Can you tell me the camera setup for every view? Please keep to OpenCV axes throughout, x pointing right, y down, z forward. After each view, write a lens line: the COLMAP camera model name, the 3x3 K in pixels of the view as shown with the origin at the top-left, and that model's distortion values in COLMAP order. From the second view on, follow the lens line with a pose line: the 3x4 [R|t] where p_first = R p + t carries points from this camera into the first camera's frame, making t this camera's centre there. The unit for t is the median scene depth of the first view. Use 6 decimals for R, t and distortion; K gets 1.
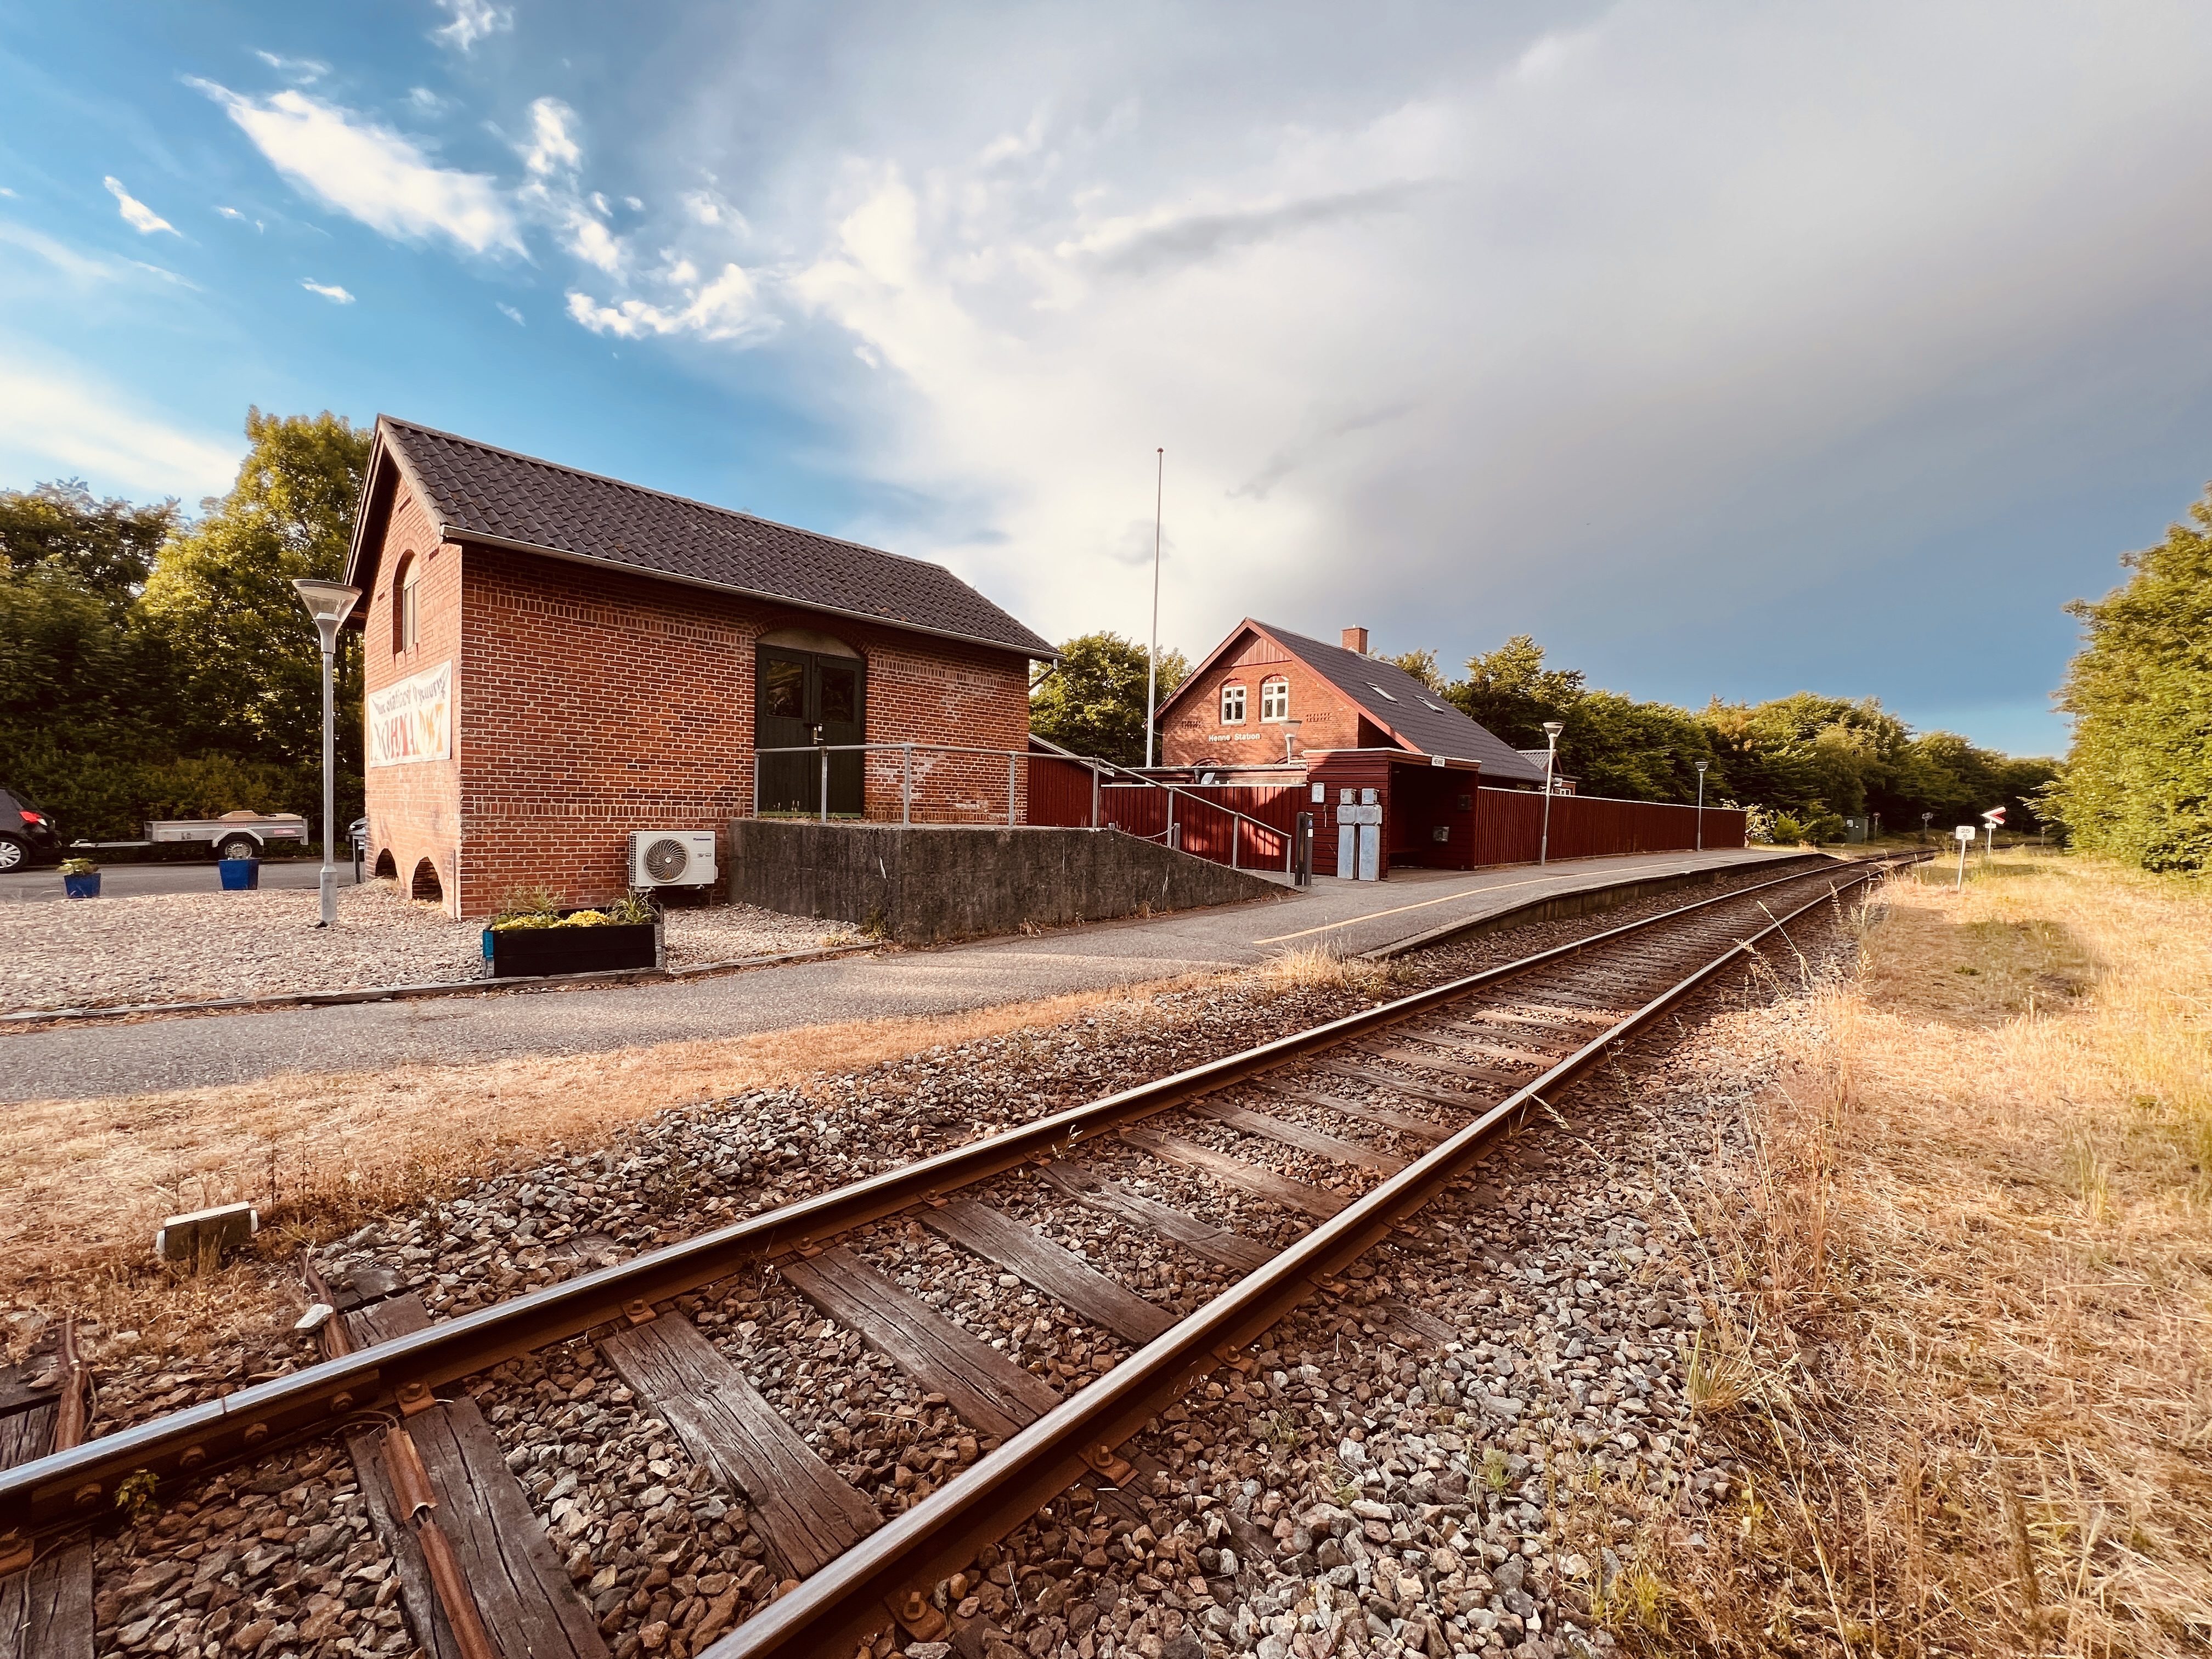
lens RADIAL K [[890.5, 0, 1104.0], [0, 890.5, 826.1], [0, 0, 1]] dist [-0.006183, 0.001813]
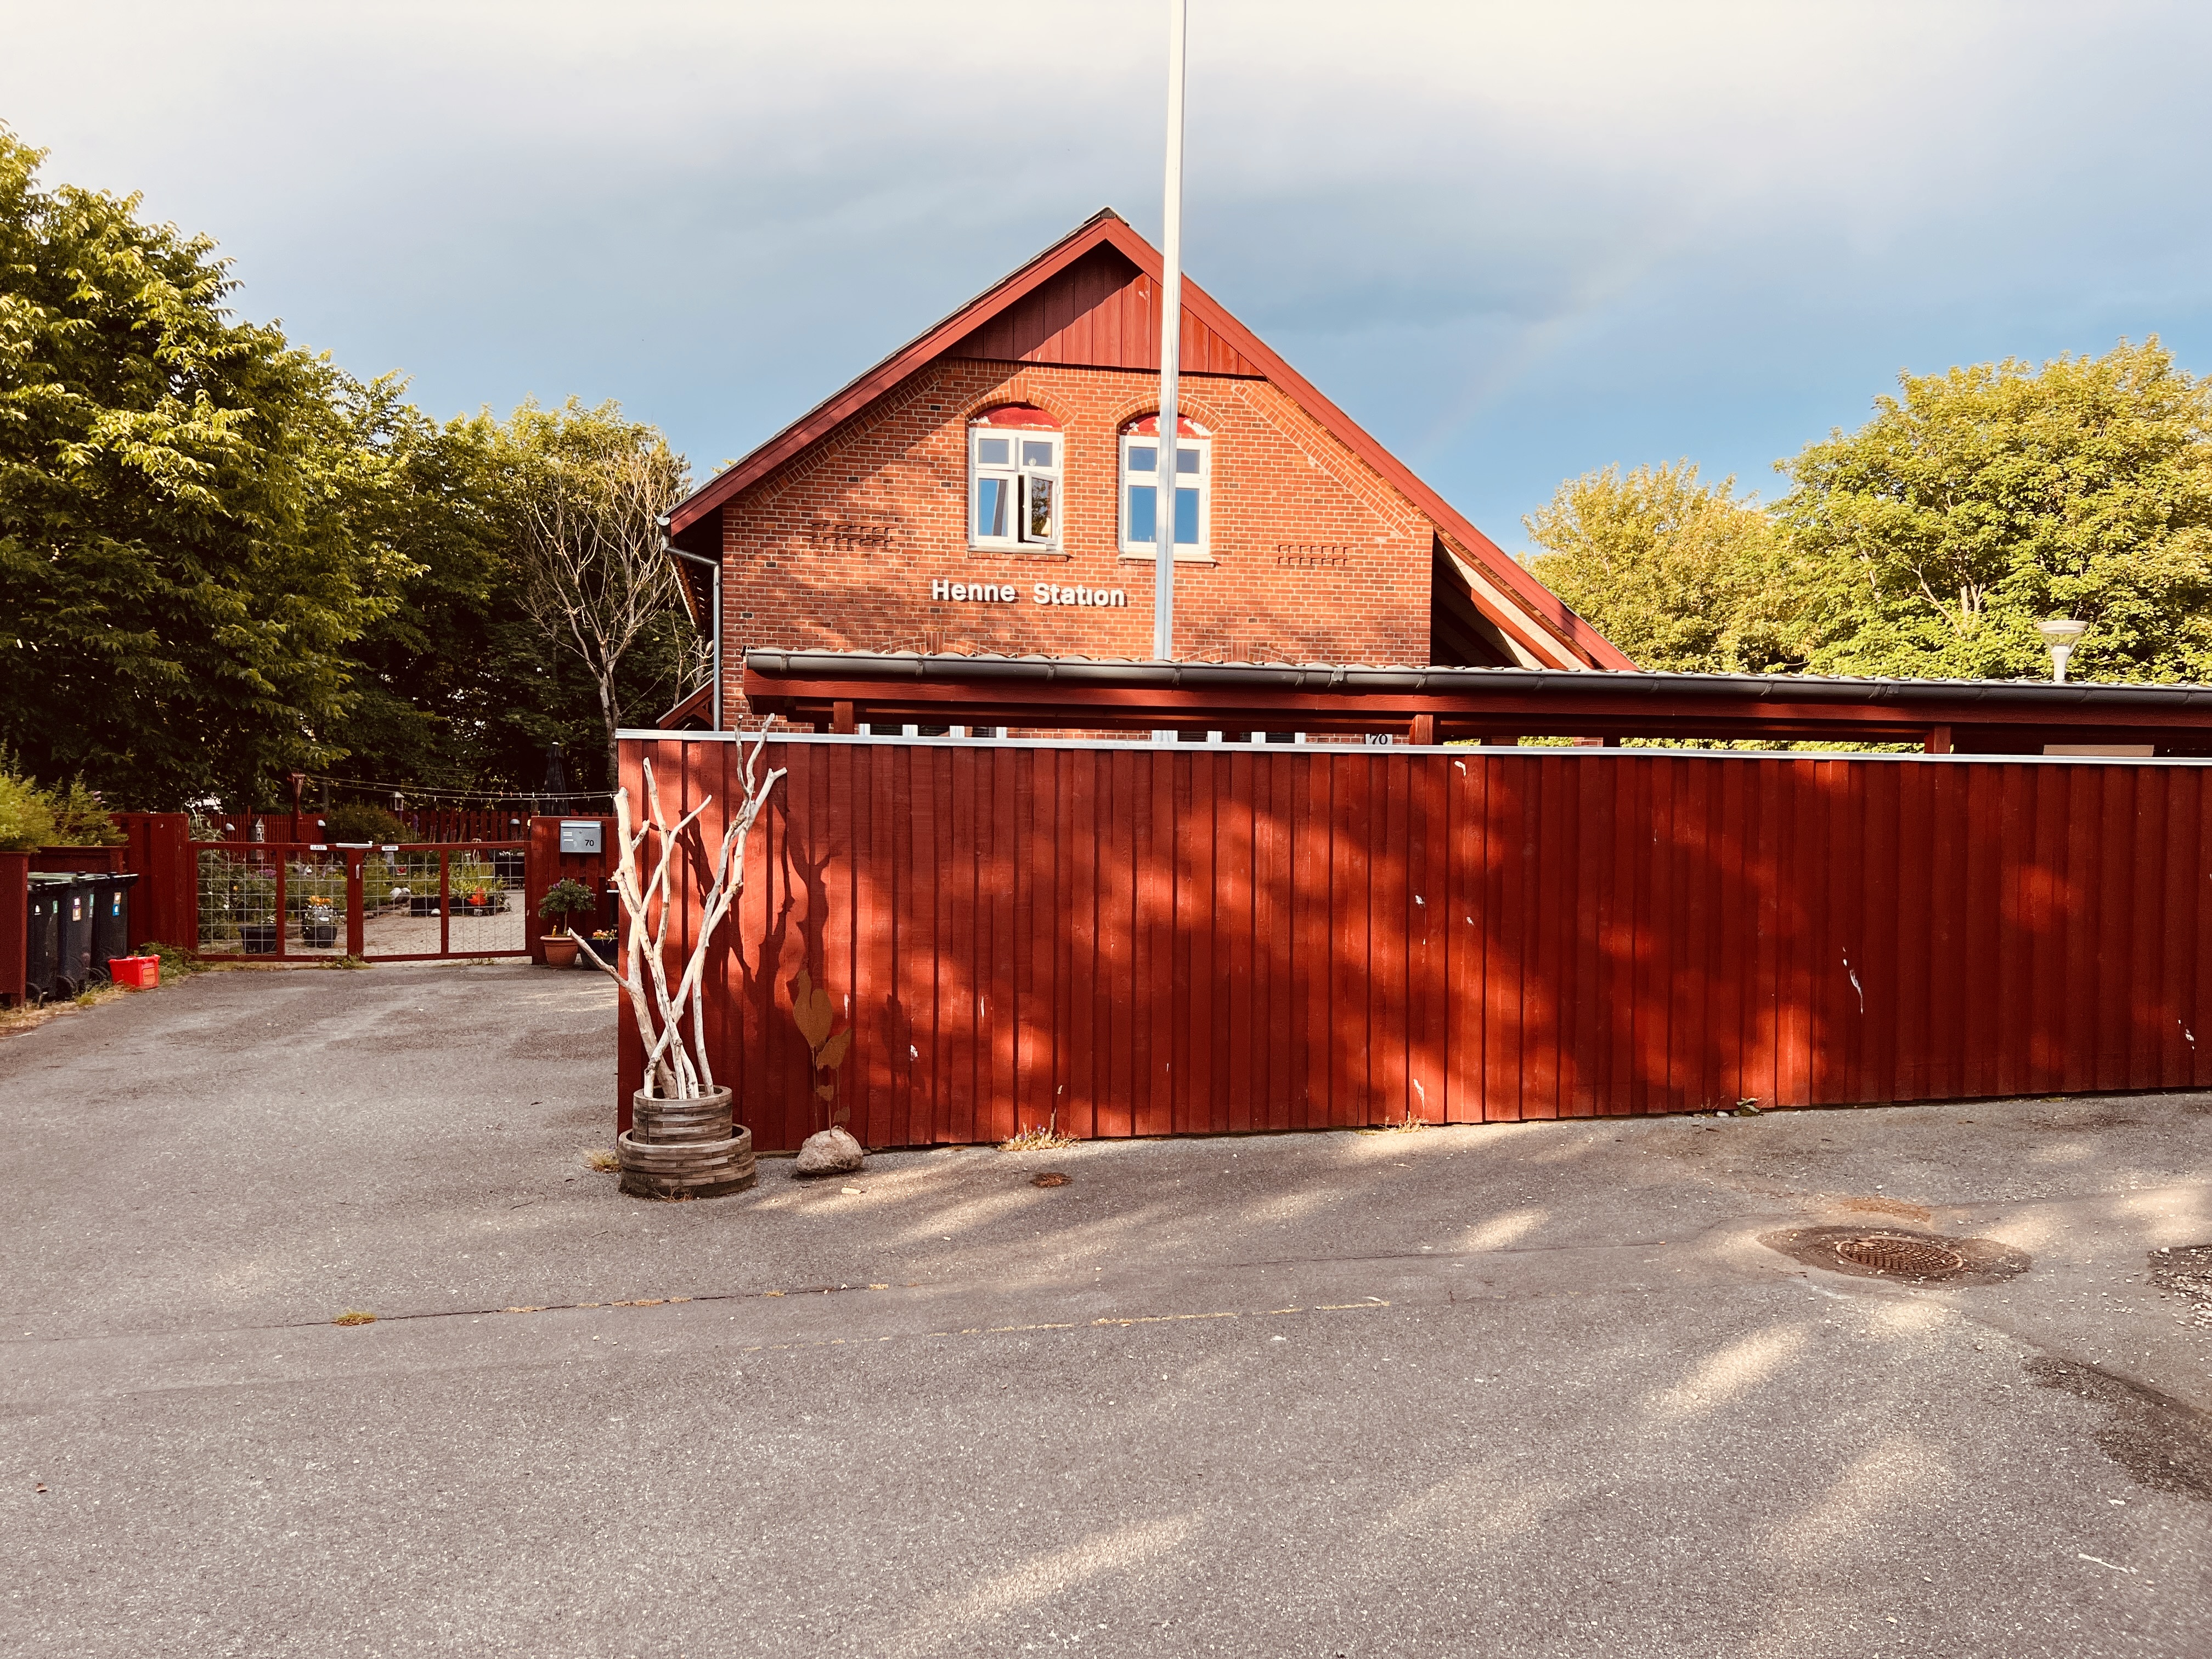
lens RADIAL K [[1667.1, 0, 1115.5], [0, 1667.1, 848.7], [0, 0, 1]] dist [0.059790, -0.076176]
pose [[0.582905, -0.036762, 0.811708, -0.245251], [0.020671, 0.999324, 0.030415, -0.021393], [-0.812277, -0.000951, 0.583271, 0.494487]]
